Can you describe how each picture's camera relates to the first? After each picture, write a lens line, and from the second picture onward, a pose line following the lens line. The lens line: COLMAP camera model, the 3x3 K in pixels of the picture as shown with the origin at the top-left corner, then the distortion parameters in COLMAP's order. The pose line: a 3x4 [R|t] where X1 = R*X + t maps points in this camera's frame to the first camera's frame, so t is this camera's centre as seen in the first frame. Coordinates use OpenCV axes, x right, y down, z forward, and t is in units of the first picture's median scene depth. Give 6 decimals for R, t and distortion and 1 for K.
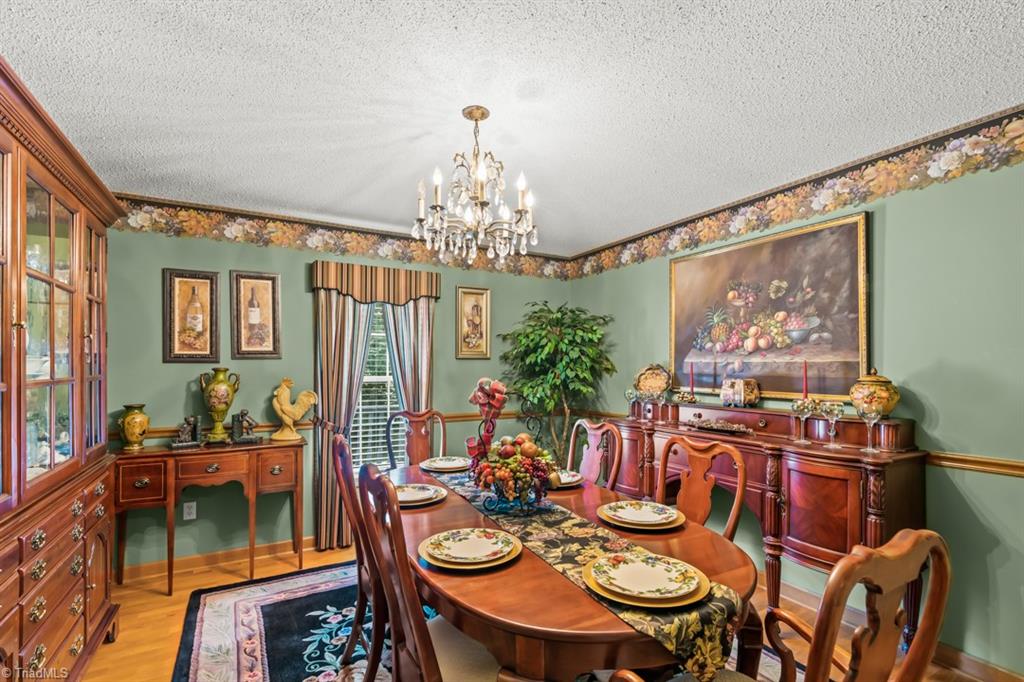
lens RADIAL K [[467.3, 0, 516.6], [0, 467.3, 364.9], [0, 0, 1]] dist [-0.002675, 0.000795]
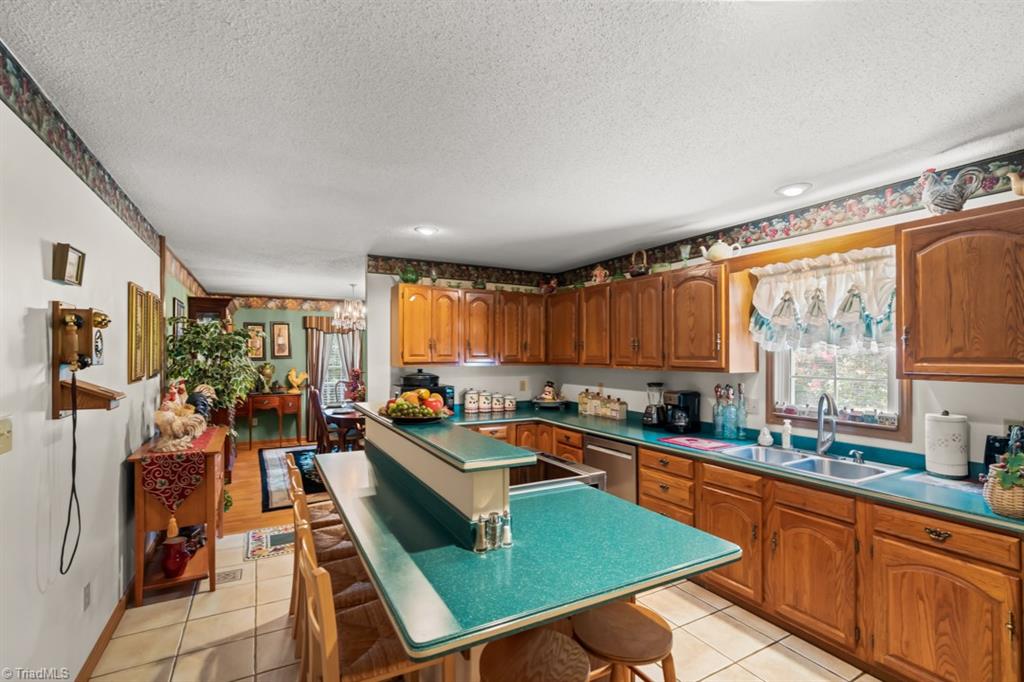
lens RADIAL K [[467.3, 0, 516.9], [0, 467.3, 356.7], [0, 0, 1]] dist [-0.002675, 0.000795]
pose [[0.999911, -0.002645, -0.013058, 0.661323], [0.002713, 0.999983, 0.005178, -0.032948], [0.013045, -0.005213, 0.999901, -1.340046]]
